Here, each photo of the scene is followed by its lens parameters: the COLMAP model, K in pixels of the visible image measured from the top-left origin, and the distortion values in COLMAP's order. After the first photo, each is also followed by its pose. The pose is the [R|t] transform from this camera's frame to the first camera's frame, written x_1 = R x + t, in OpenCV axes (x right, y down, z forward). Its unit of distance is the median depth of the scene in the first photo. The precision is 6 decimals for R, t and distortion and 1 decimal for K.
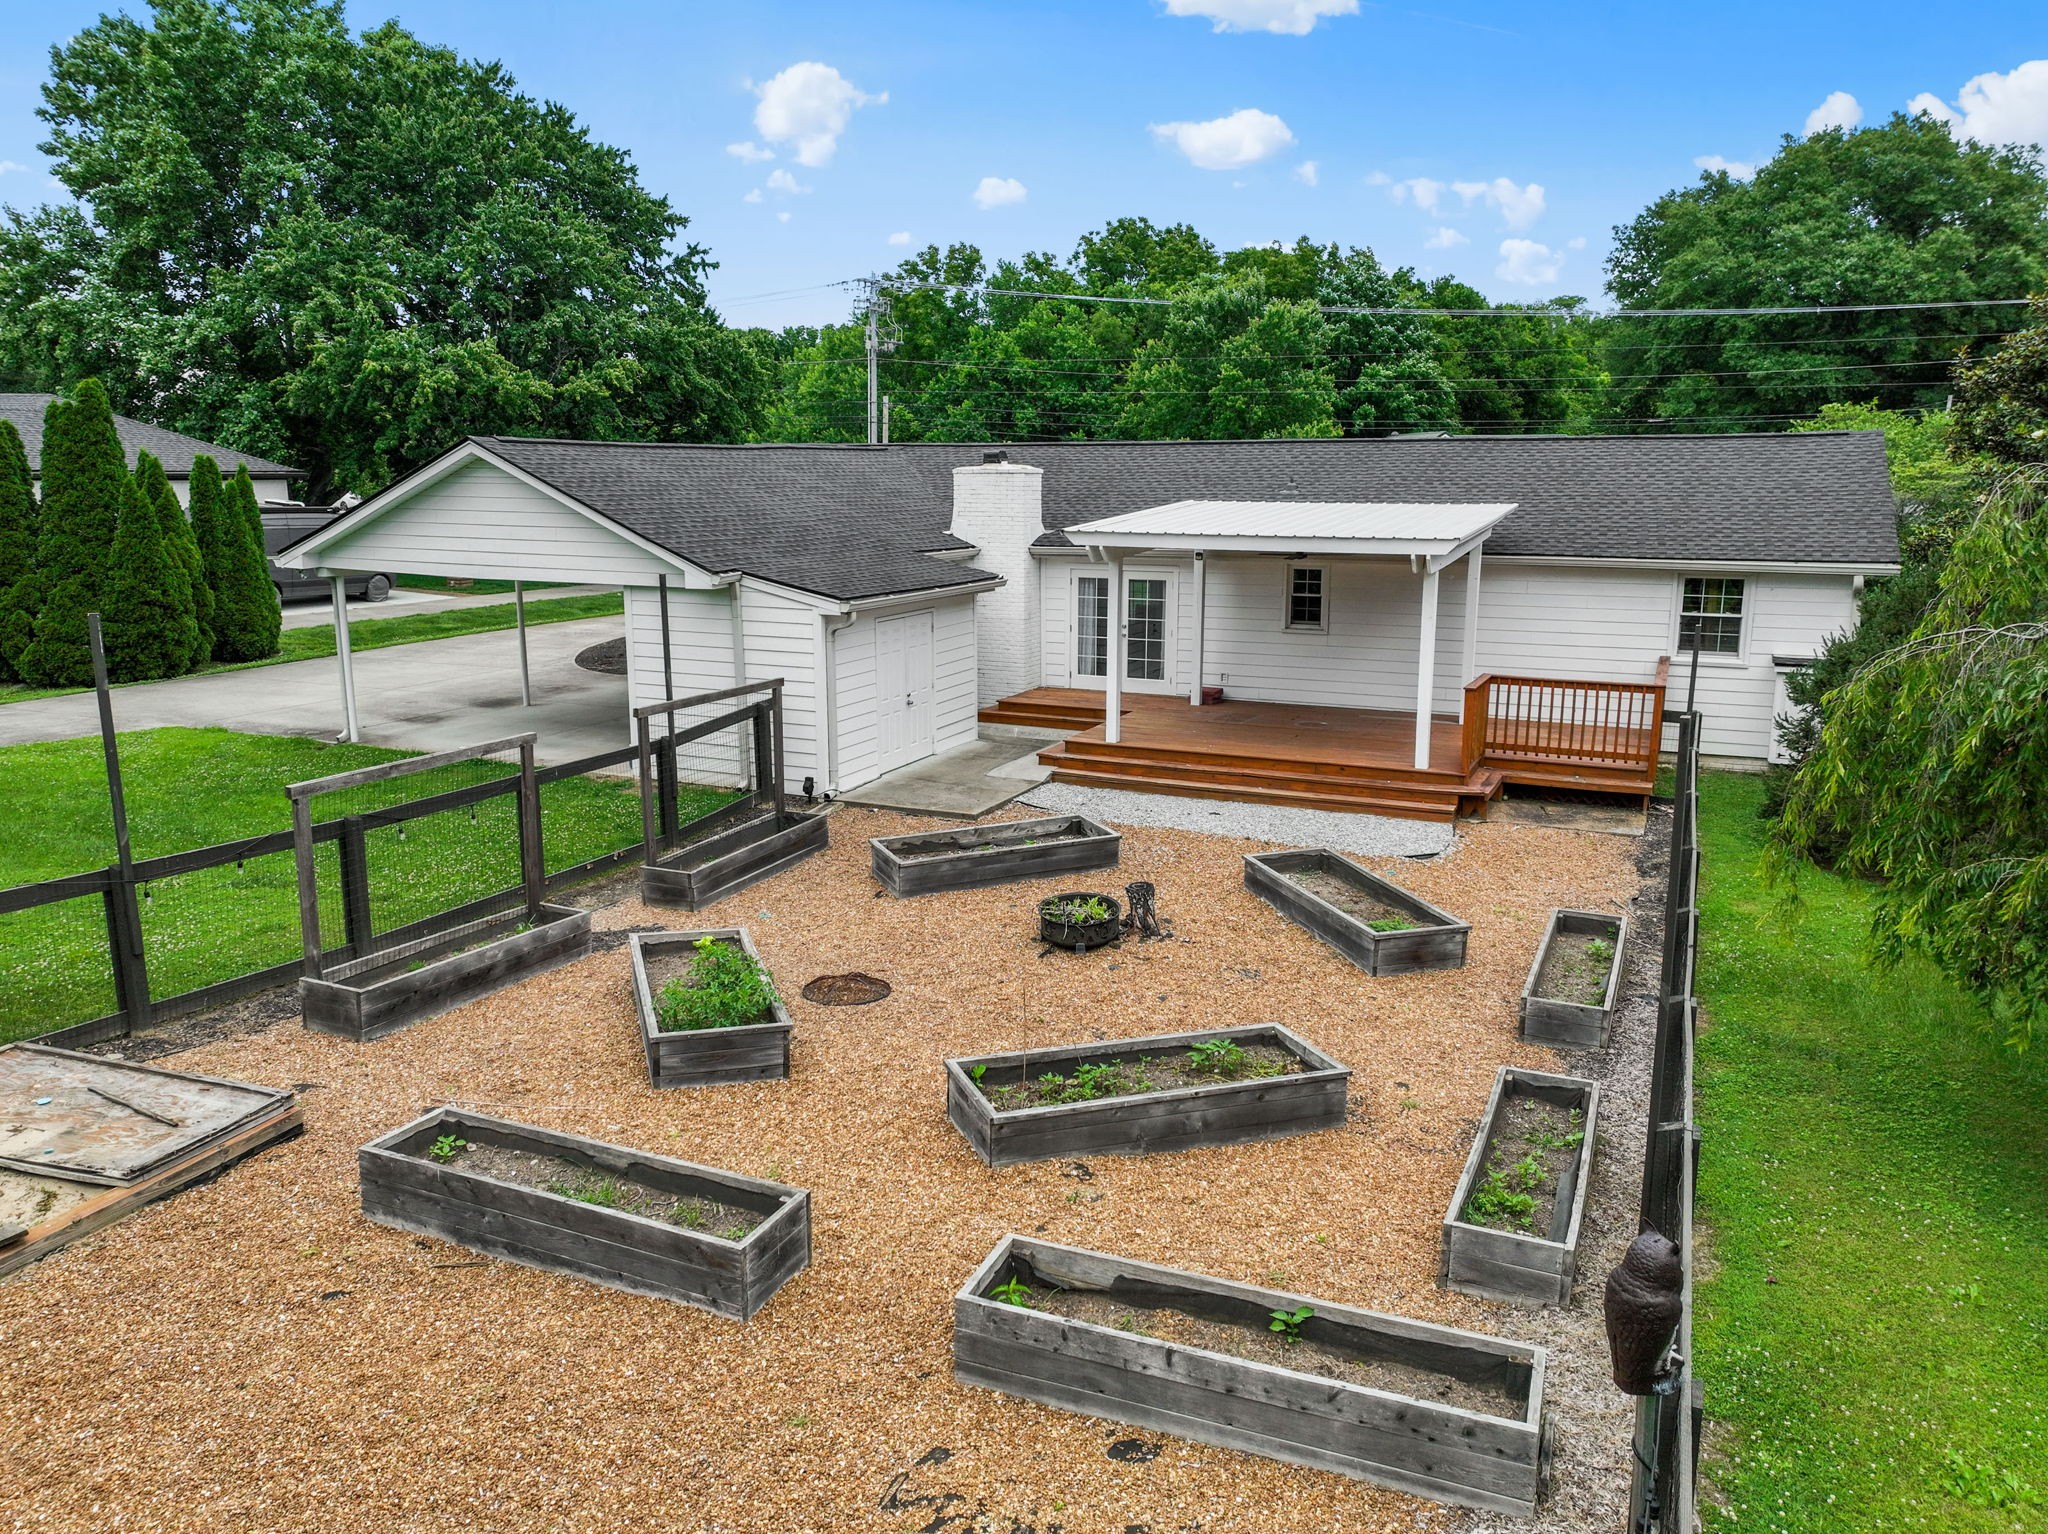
lens RADIAL K [[1444.7, 0, 1016.8], [0, 1444.7, 764.4], [0, 0, 1]] dist [0.000002, 0.000774]
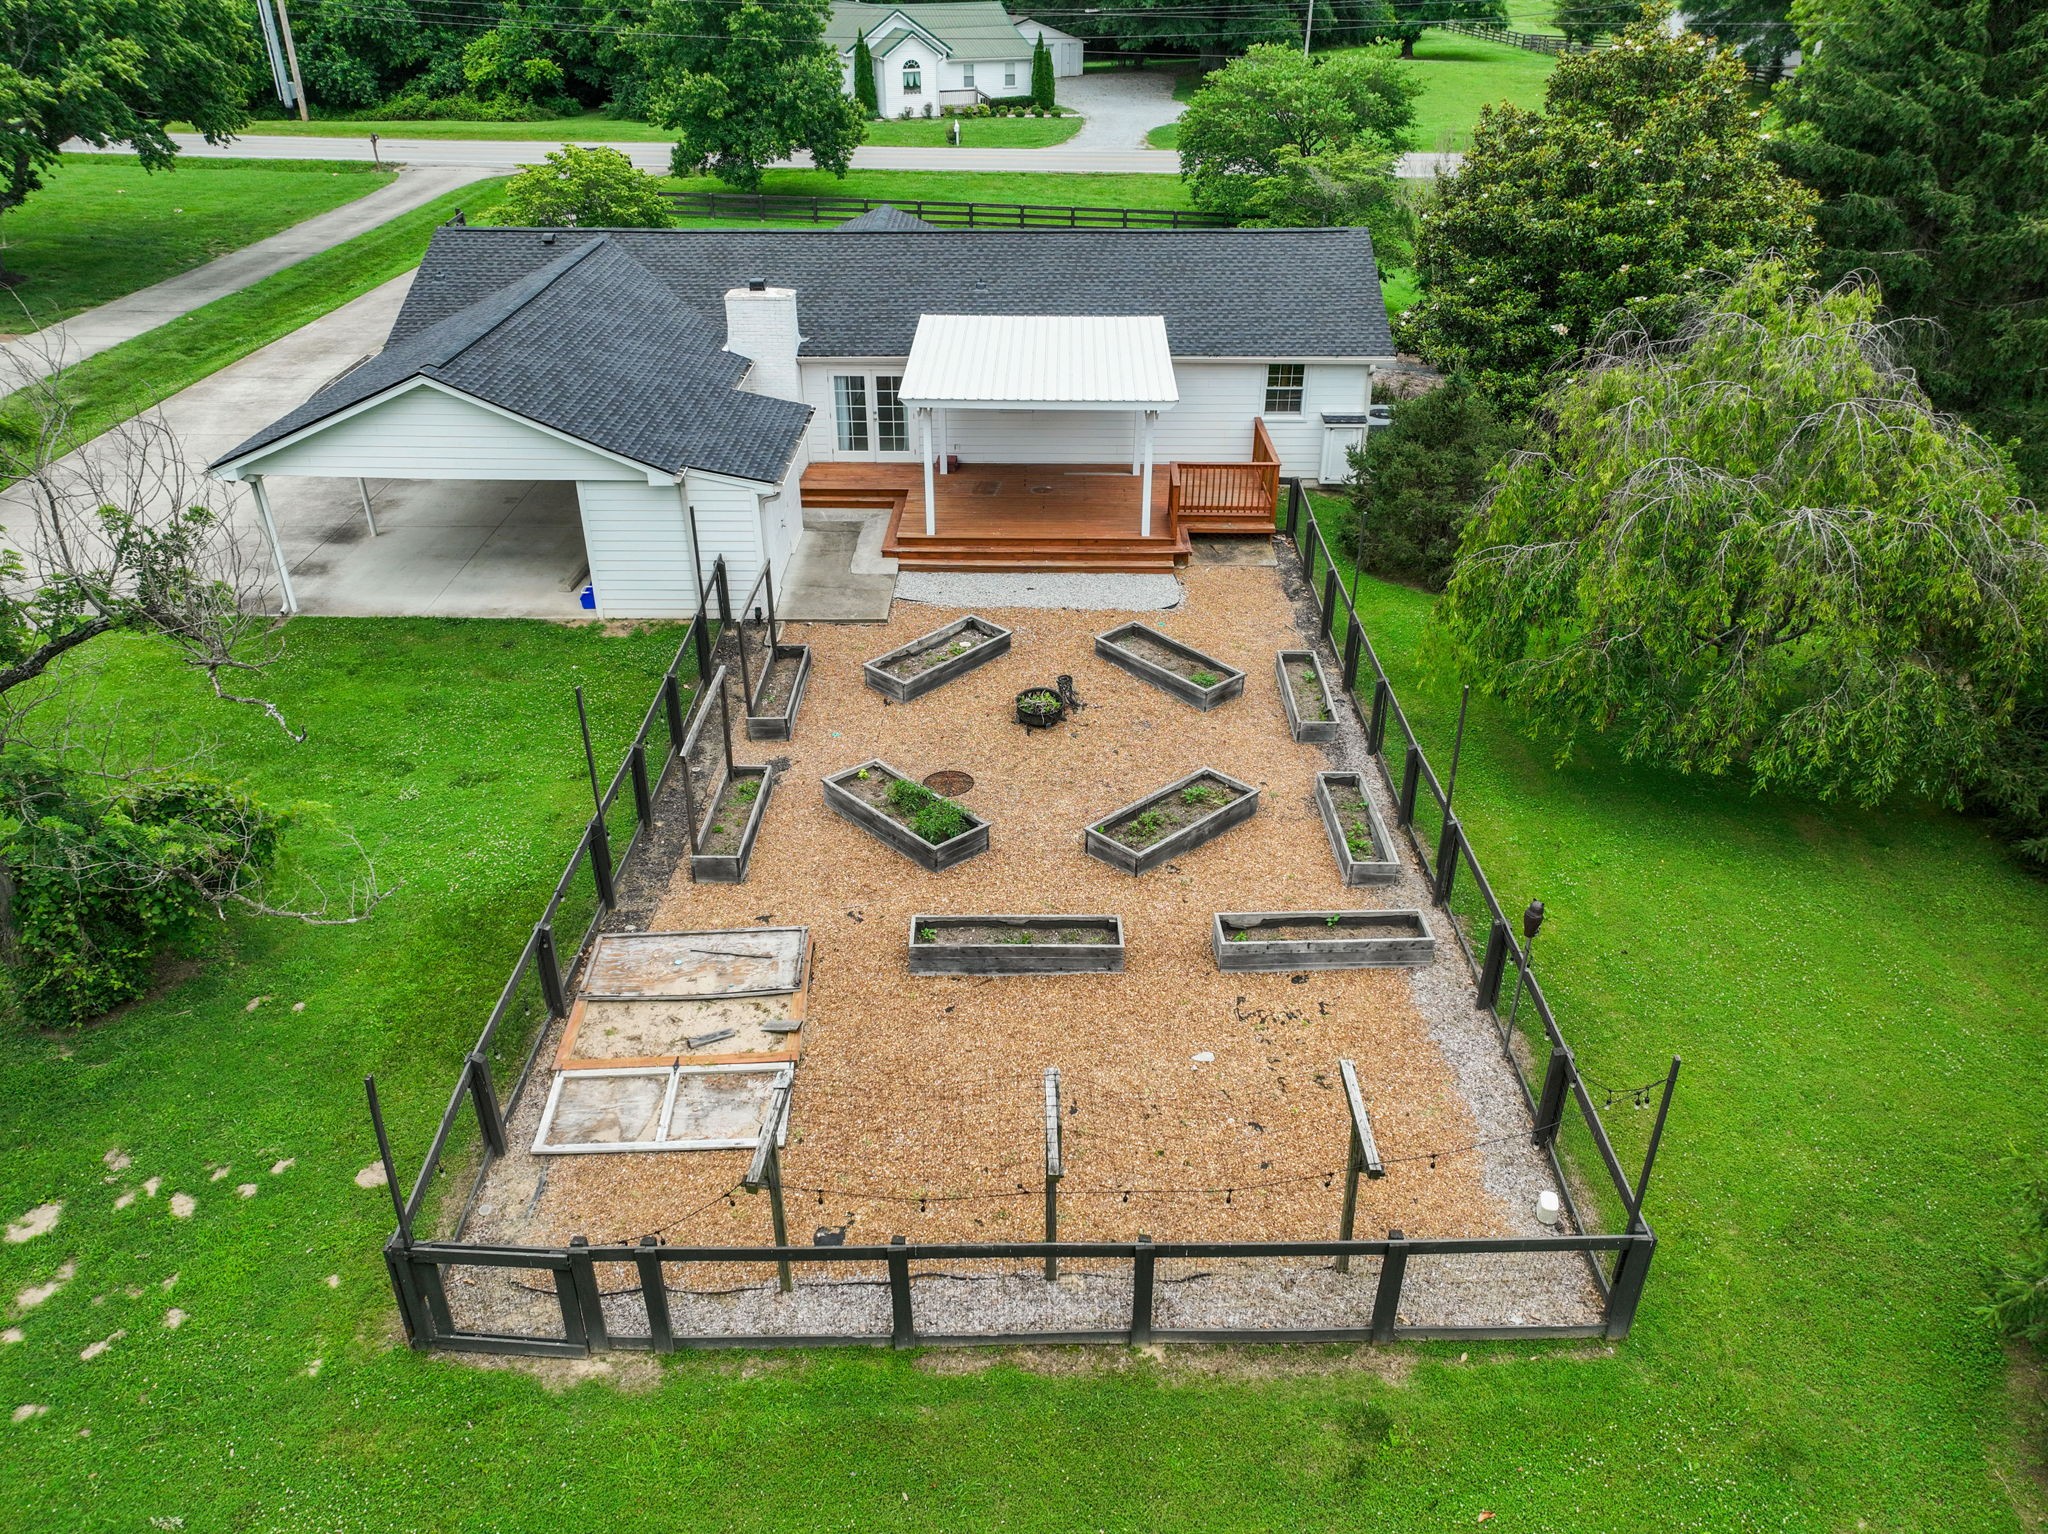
lens RADIAL K [[1444.7, 0, 1033.3], [0, 1444.7, 766.9], [0, 0, 1]] dist [0.000002, 0.000774]
pose [[0.910471, -0.206695, 0.358218, -0.548971], [0.080344, 0.938050, 0.337055, -0.374152], [-0.405694, -0.278098, 0.870674, -0.462391]]
